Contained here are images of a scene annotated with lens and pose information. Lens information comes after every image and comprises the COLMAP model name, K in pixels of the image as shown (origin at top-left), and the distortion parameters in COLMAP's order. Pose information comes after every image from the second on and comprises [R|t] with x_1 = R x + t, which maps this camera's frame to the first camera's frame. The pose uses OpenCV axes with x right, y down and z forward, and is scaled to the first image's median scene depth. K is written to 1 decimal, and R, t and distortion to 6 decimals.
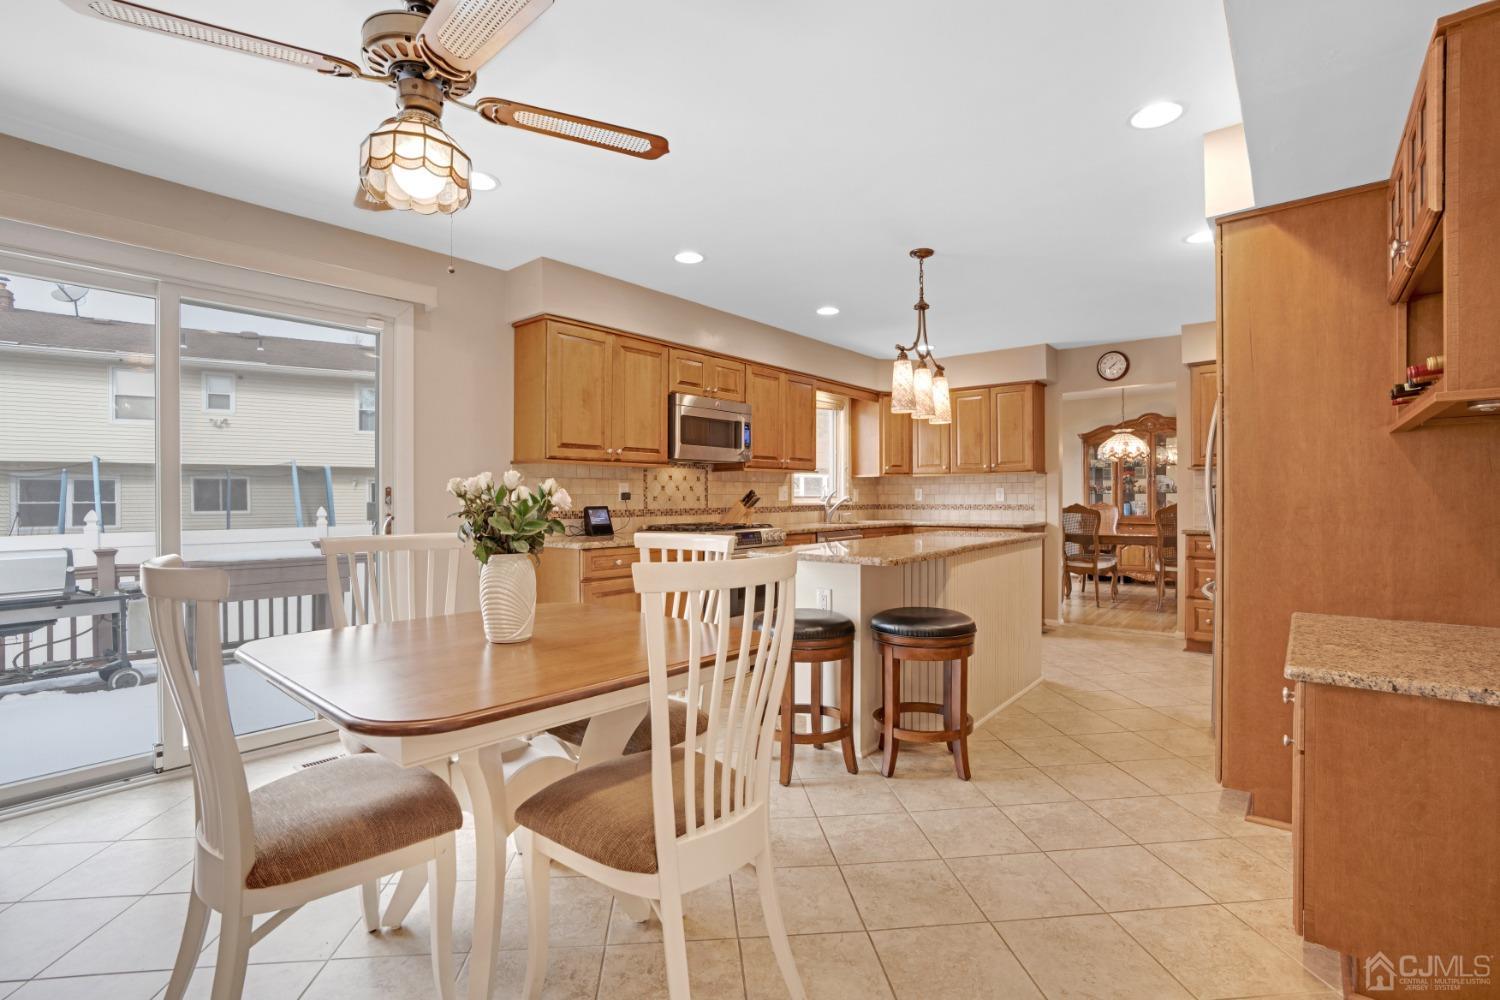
lens RADIAL K [[688.8, 0, 750.0], [0, 688.8, 500.0], [0, 0, 1]] dist [-0.066571, 0.033439]
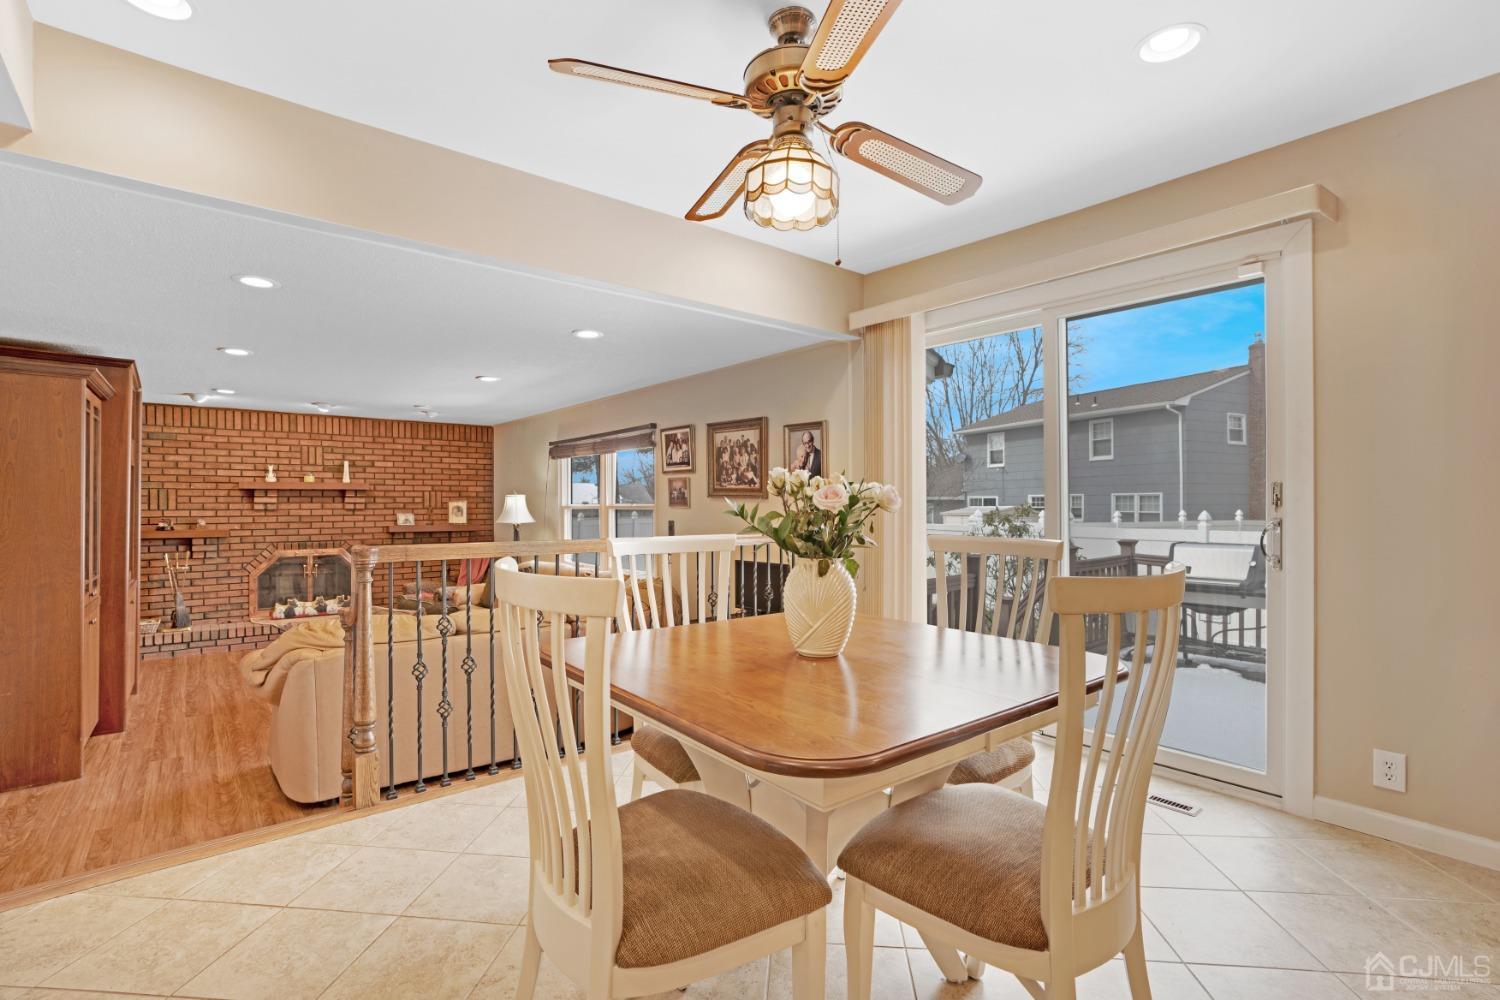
lens RADIAL K [[688.8, 0, 750.0], [0, 688.8, 500.0], [0, 0, 1]] dist [-0.066571, 0.033439]
pose [[-0.178720, -0.000290, -0.983900, 0.172277], [-0.003526, 0.999994, 0.000346, 0.001518], [0.983894, 0.003531, -0.178720, 0.328165]]
